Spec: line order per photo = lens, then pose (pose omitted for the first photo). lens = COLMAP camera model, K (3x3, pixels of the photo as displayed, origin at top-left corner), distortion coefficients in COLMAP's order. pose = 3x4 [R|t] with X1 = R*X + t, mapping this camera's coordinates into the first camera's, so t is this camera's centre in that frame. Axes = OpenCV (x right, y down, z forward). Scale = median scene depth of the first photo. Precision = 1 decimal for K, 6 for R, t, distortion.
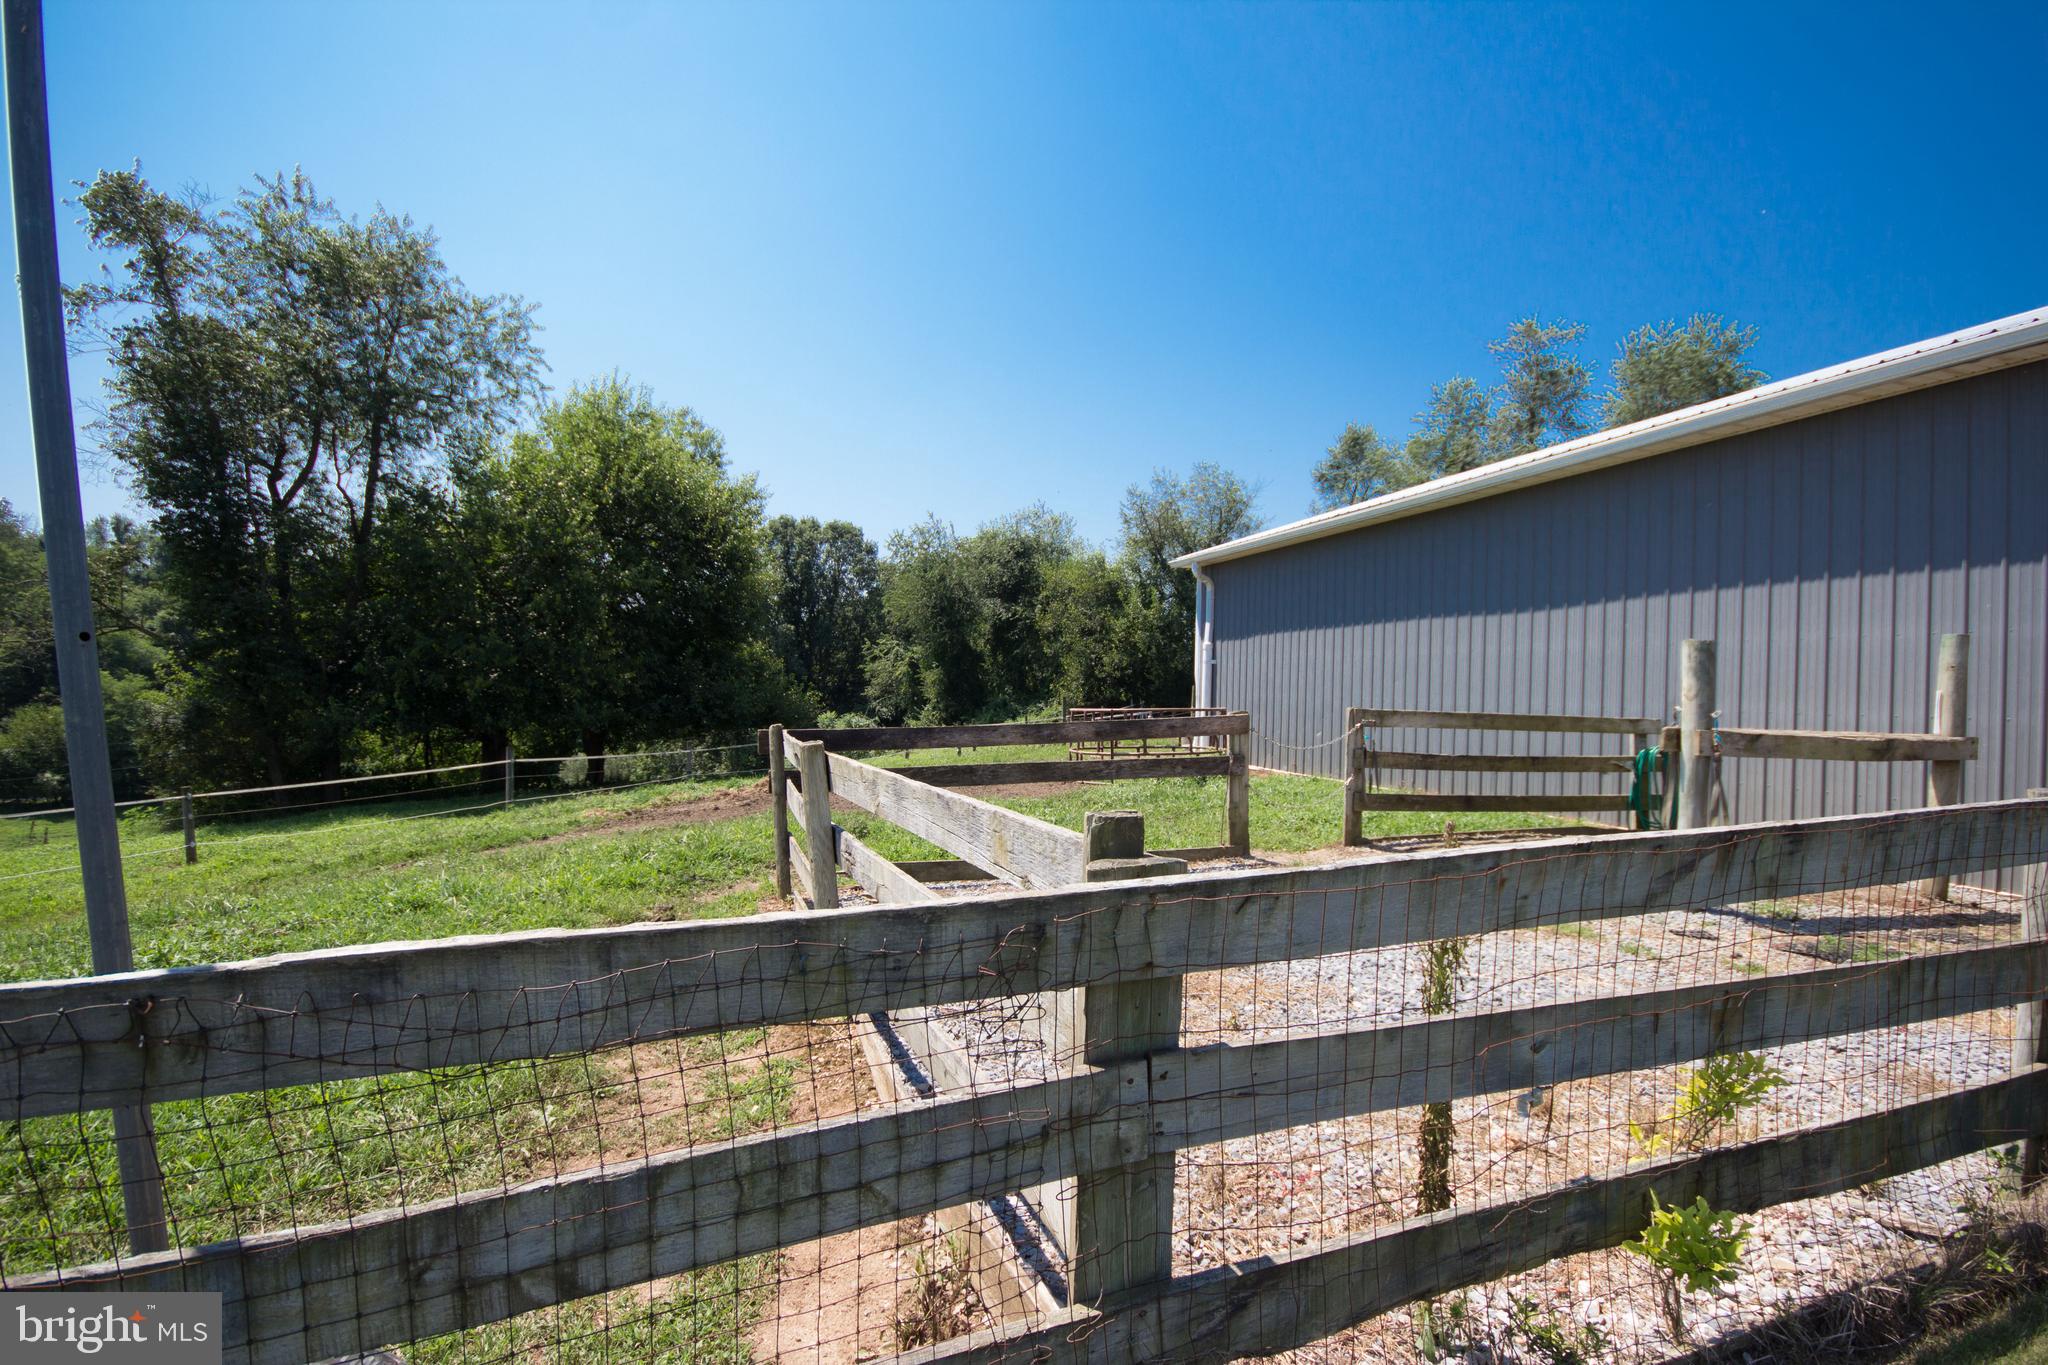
lens RADIAL K [[936.6, 0, 1026.3], [0, 936.6, 680.6], [0, 0, 1]] dist [-0.001317, -0.000017]
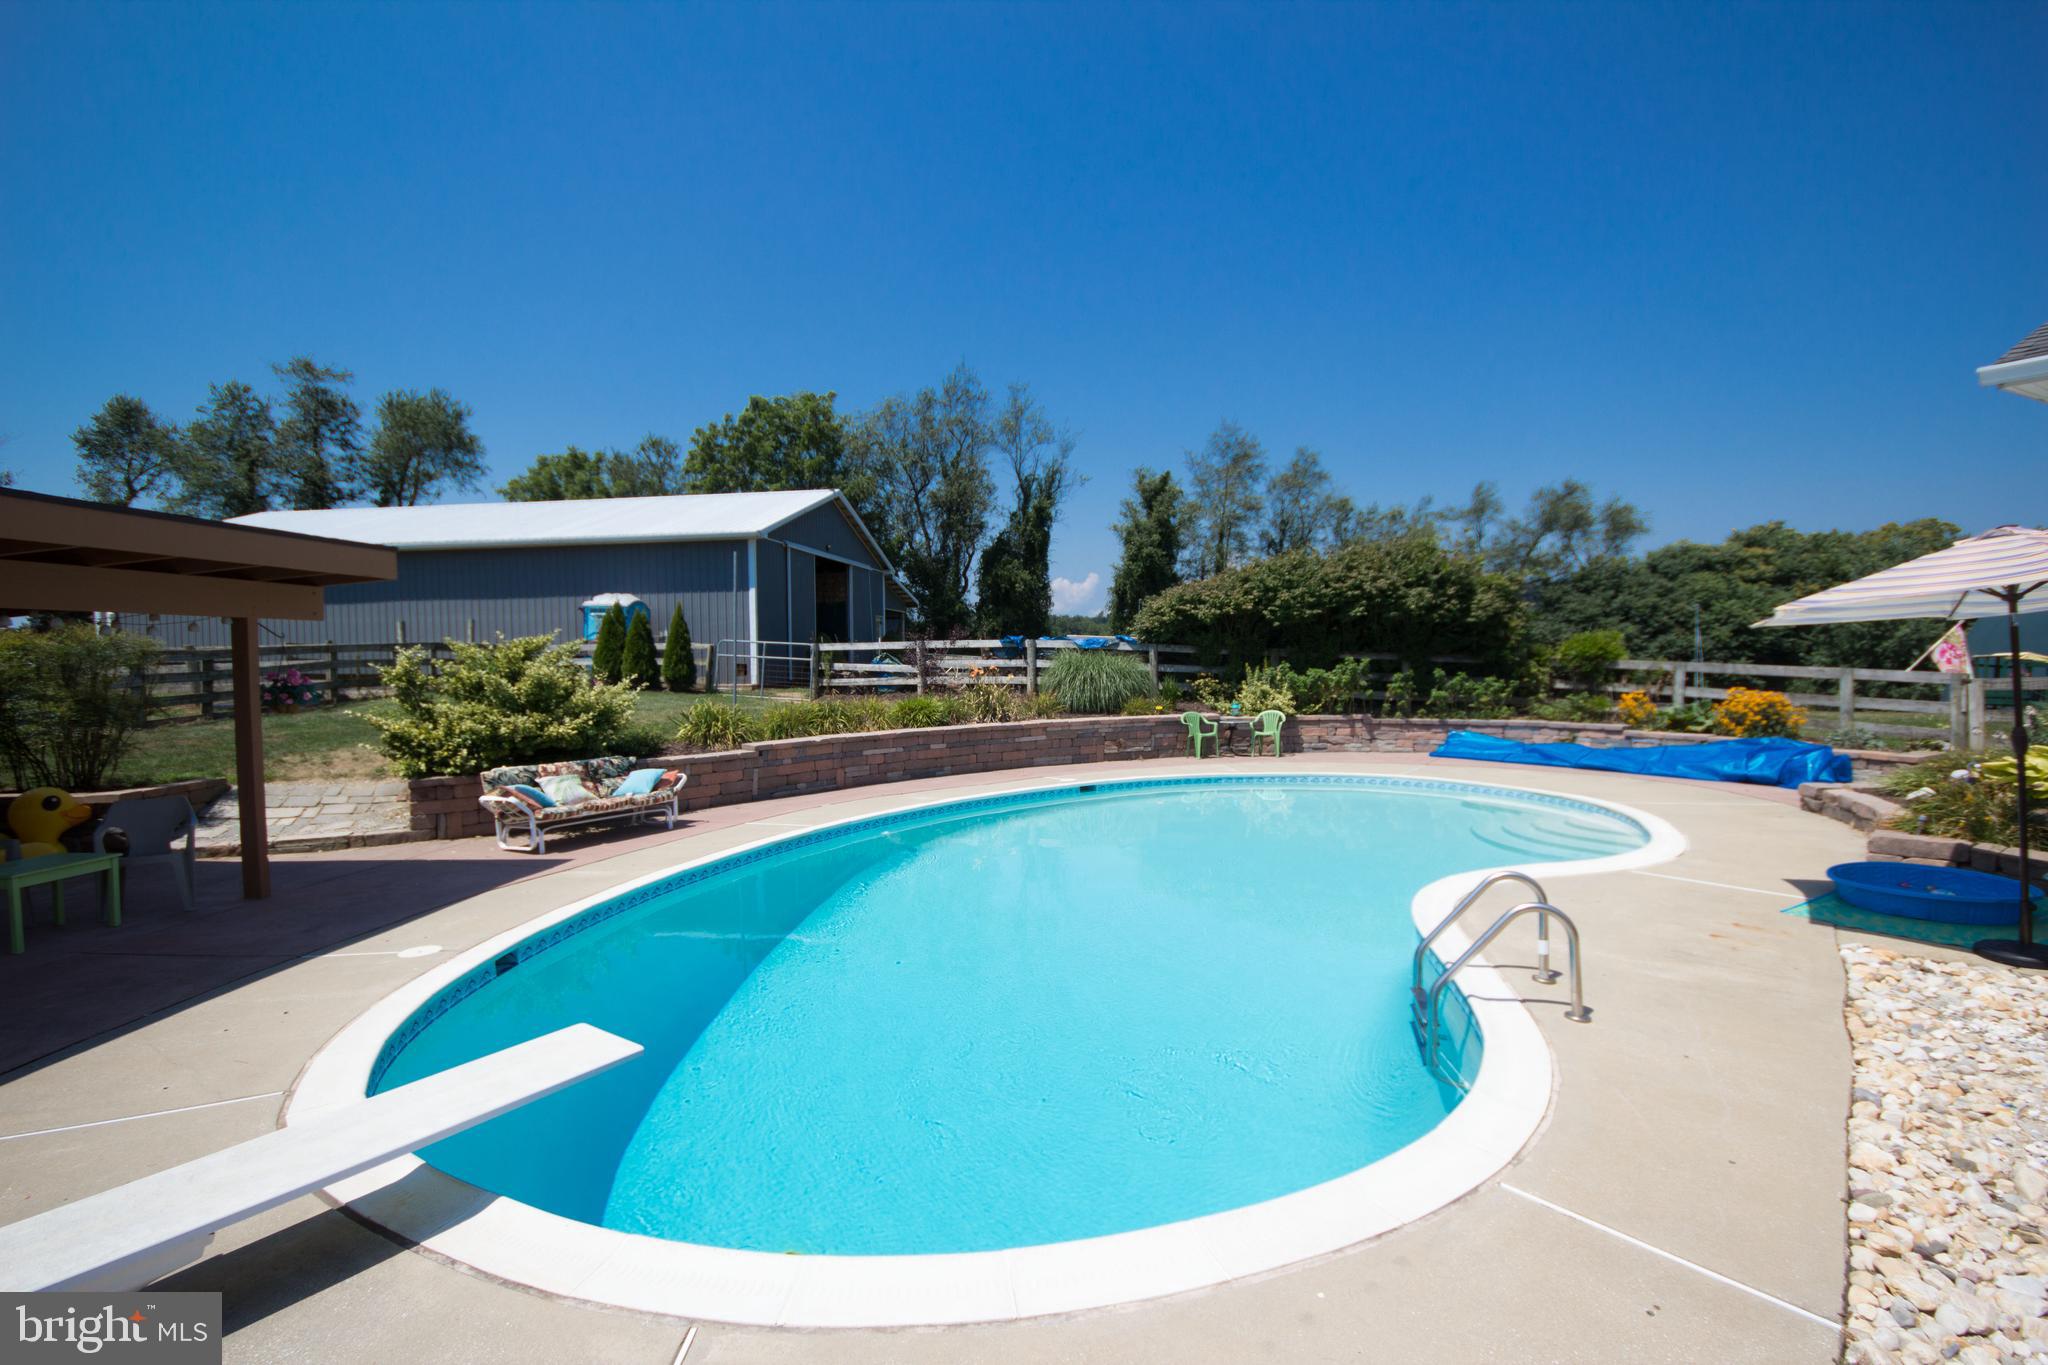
lens RADIAL K [[936.6, 0, 1027.4], [0, 936.6, 676.8], [0, 0, 1]] dist [-0.001317, -0.000017]
pose [[0.404812, -0.046146, 0.913235, -1.458111], [0.012292, 0.998910, 0.045026, 0.038103], [-0.914317, -0.007002, 0.404938, -2.409985]]
